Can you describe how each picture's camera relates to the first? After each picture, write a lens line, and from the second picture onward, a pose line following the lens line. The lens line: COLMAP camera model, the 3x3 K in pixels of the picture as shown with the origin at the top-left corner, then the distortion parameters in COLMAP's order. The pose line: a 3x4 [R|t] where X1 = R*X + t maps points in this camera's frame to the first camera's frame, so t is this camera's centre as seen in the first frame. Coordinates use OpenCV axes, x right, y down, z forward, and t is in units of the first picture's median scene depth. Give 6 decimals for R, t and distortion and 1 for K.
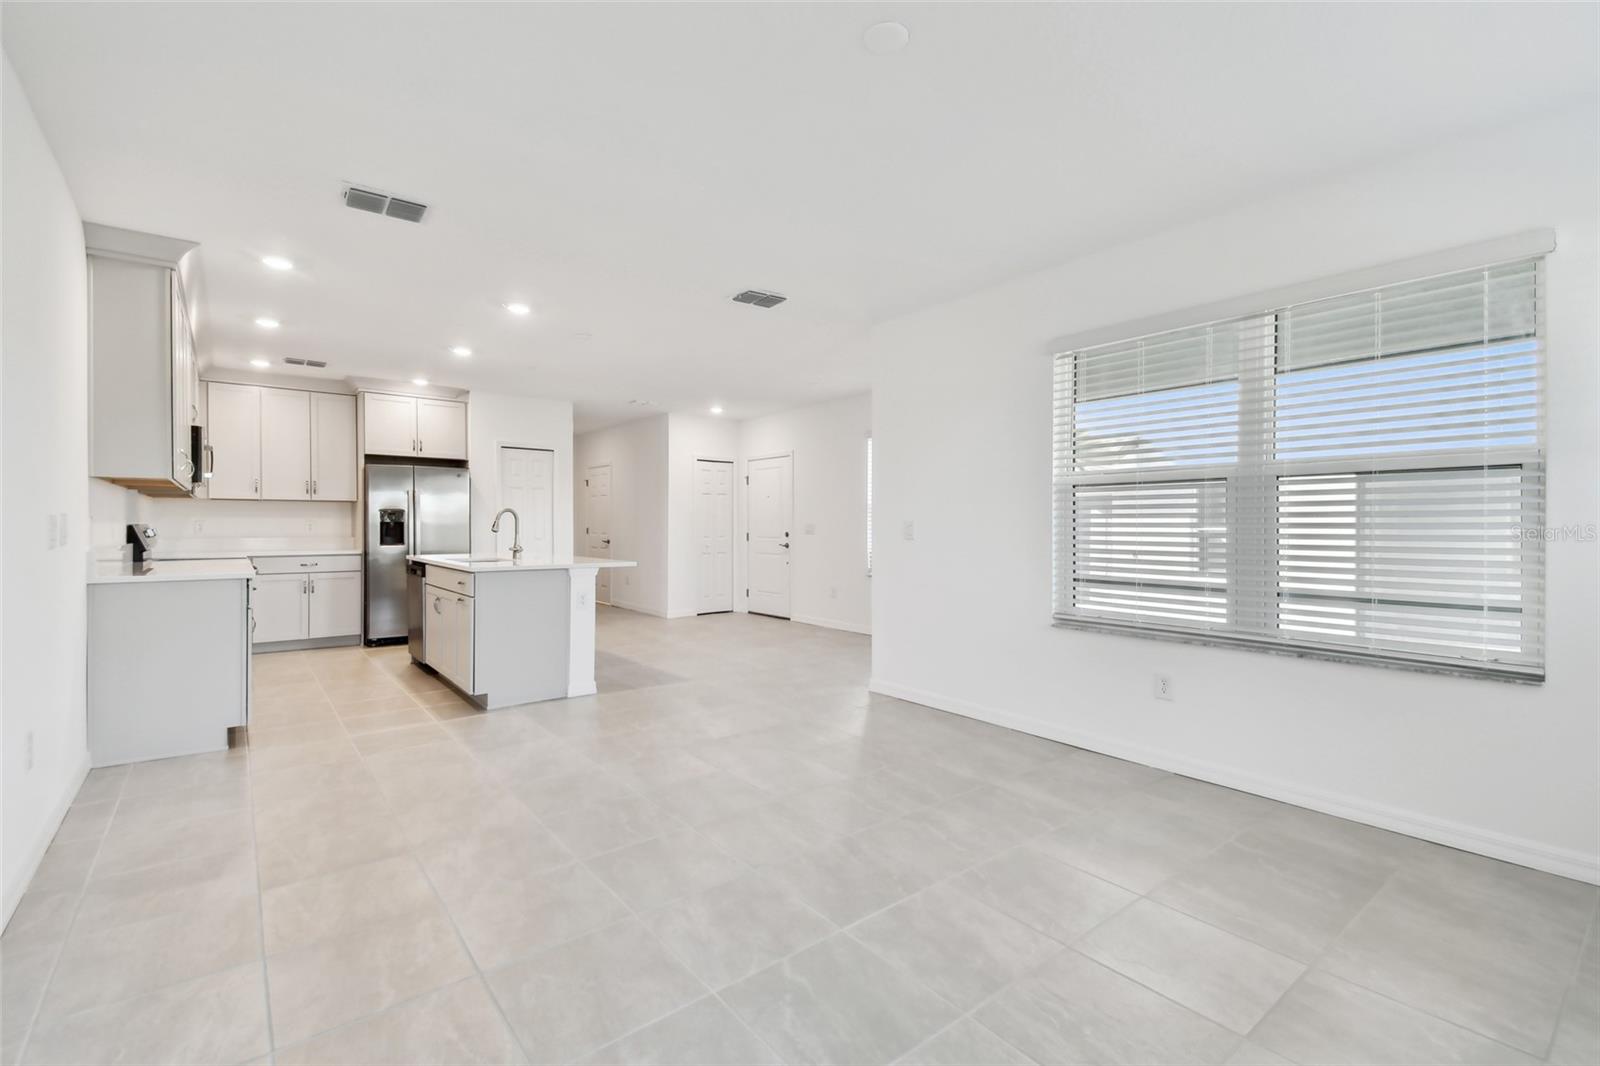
lens RADIAL K [[694.1, 0, 806.6], [0, 694.1, 525.9], [0, 0, 1]] dist [0.001328, 0.000169]
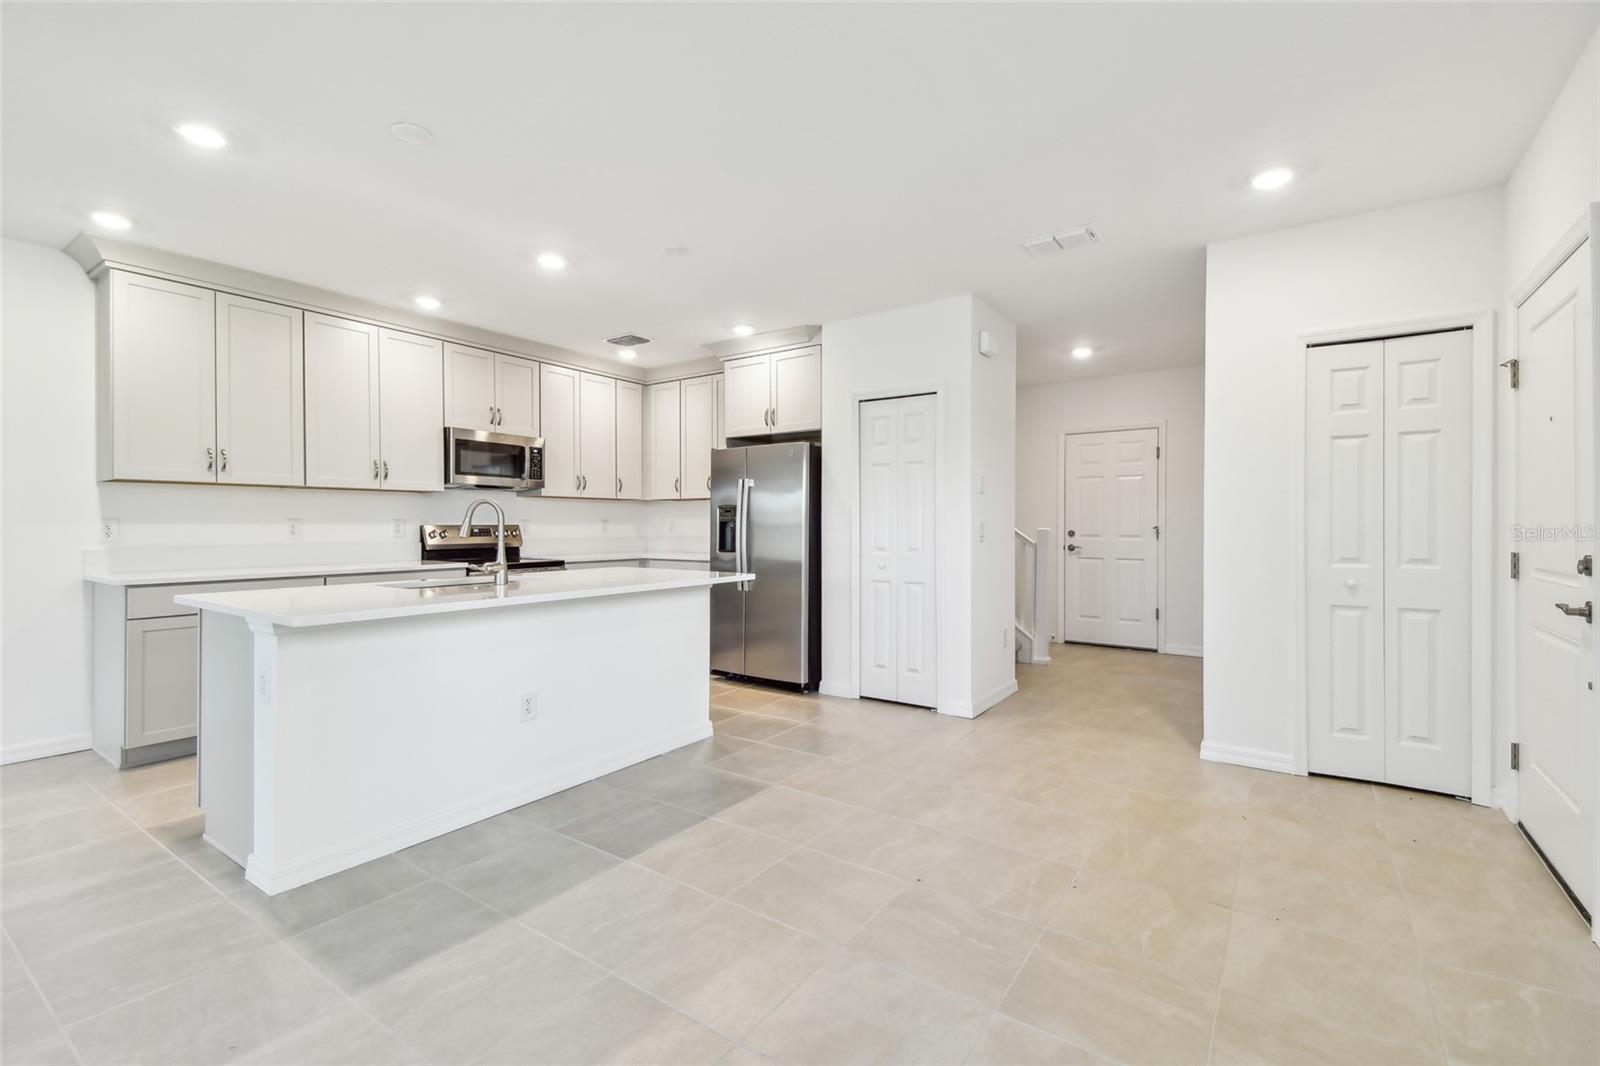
lens RADIAL K [[695.7, 0, 799.2], [0, 695.7, 526.6], [0, 0, 1]] dist [0.050471, -0.025997]
pose [[0.270845, 0.001018, -0.962622, 0.167934], [-0.001215, 0.999999, 0.000715, -0.001107], [0.962622, 0.000976, 0.270846, 0.852792]]
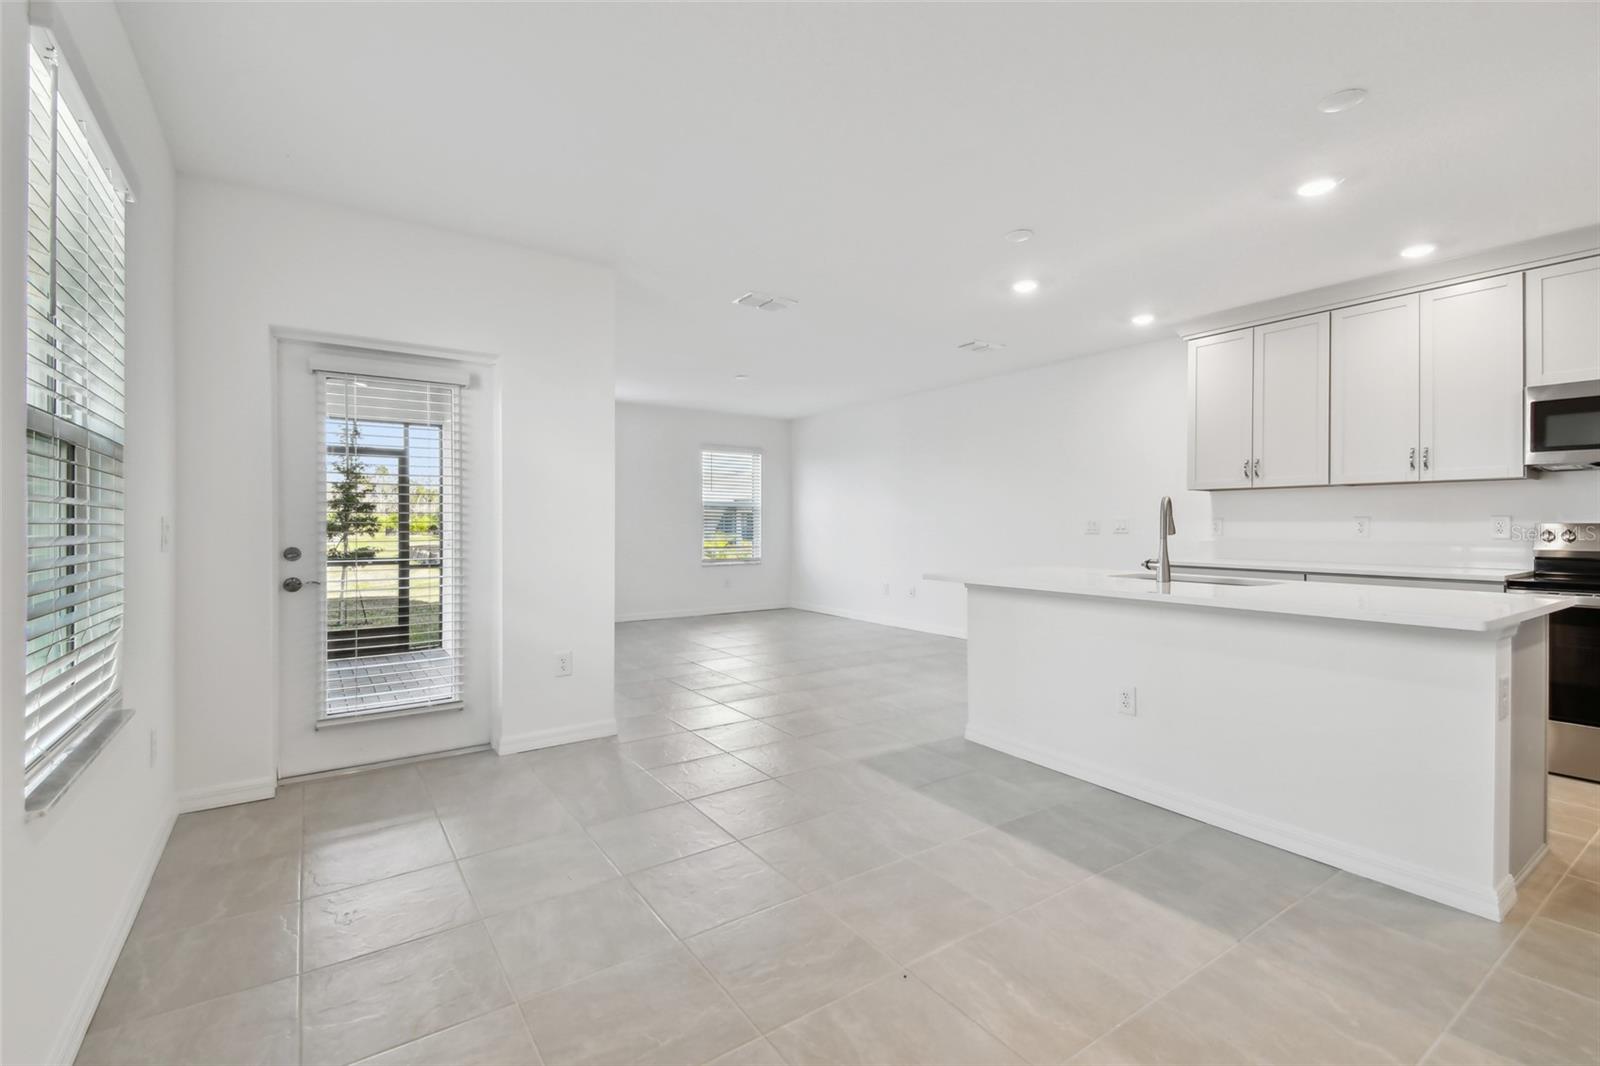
lens RADIAL K [[702.4, 0, 794.6], [0, 702.4, 527.0], [0, 0, 1]] dist [0.044191, -0.023874]
pose [[-0.996202, -0.002756, 0.087023, -0.128000], [-0.002083, 0.999967, 0.007816, -0.001895], [-0.087042, 0.007605, -0.996176, 1.275560]]
